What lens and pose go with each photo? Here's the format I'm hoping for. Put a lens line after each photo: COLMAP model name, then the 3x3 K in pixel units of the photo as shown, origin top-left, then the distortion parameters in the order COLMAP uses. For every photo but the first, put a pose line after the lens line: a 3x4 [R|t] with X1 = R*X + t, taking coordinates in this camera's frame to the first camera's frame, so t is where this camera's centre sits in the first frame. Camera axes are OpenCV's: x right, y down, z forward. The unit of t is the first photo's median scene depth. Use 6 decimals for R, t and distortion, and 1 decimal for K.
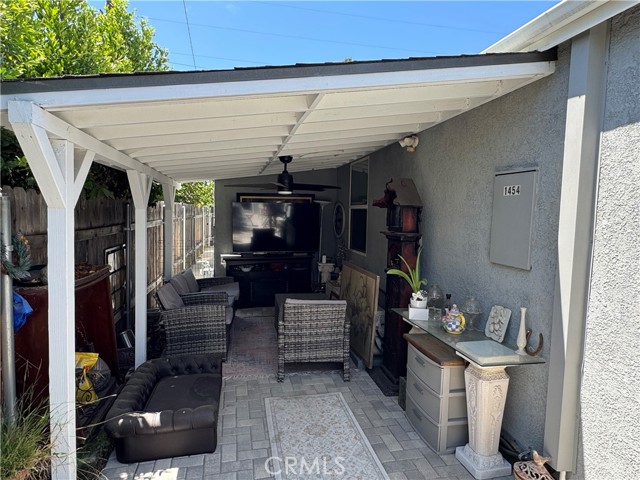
lens RADIAL K [[392.3, 0, 319.7], [0, 392.3, 239.6], [0, 0, 1]] dist [-0.001219, -0.000090]
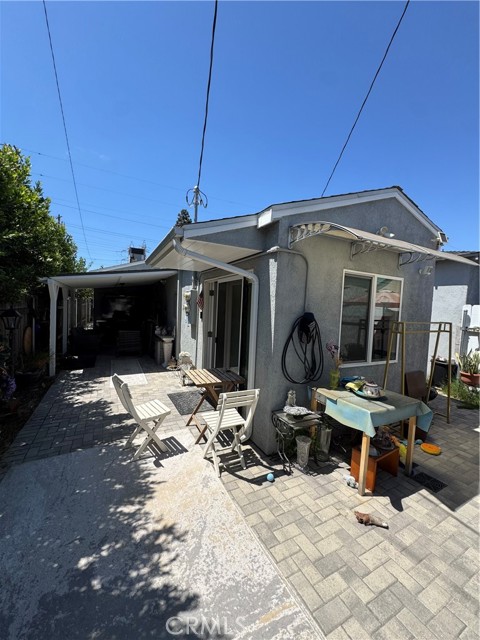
lens RADIAL K [[257.3, 0, 241.0], [0, 257.3, 320.9], [0, 0, 1]] dist [-0.002021, -0.000068]
pose [[0.966109, 0.010082, 0.257936, 0.124257], [-0.006675, 0.999879, -0.014081, 0.038503], [-0.258047, 0.011882, 0.966059, -0.473623]]
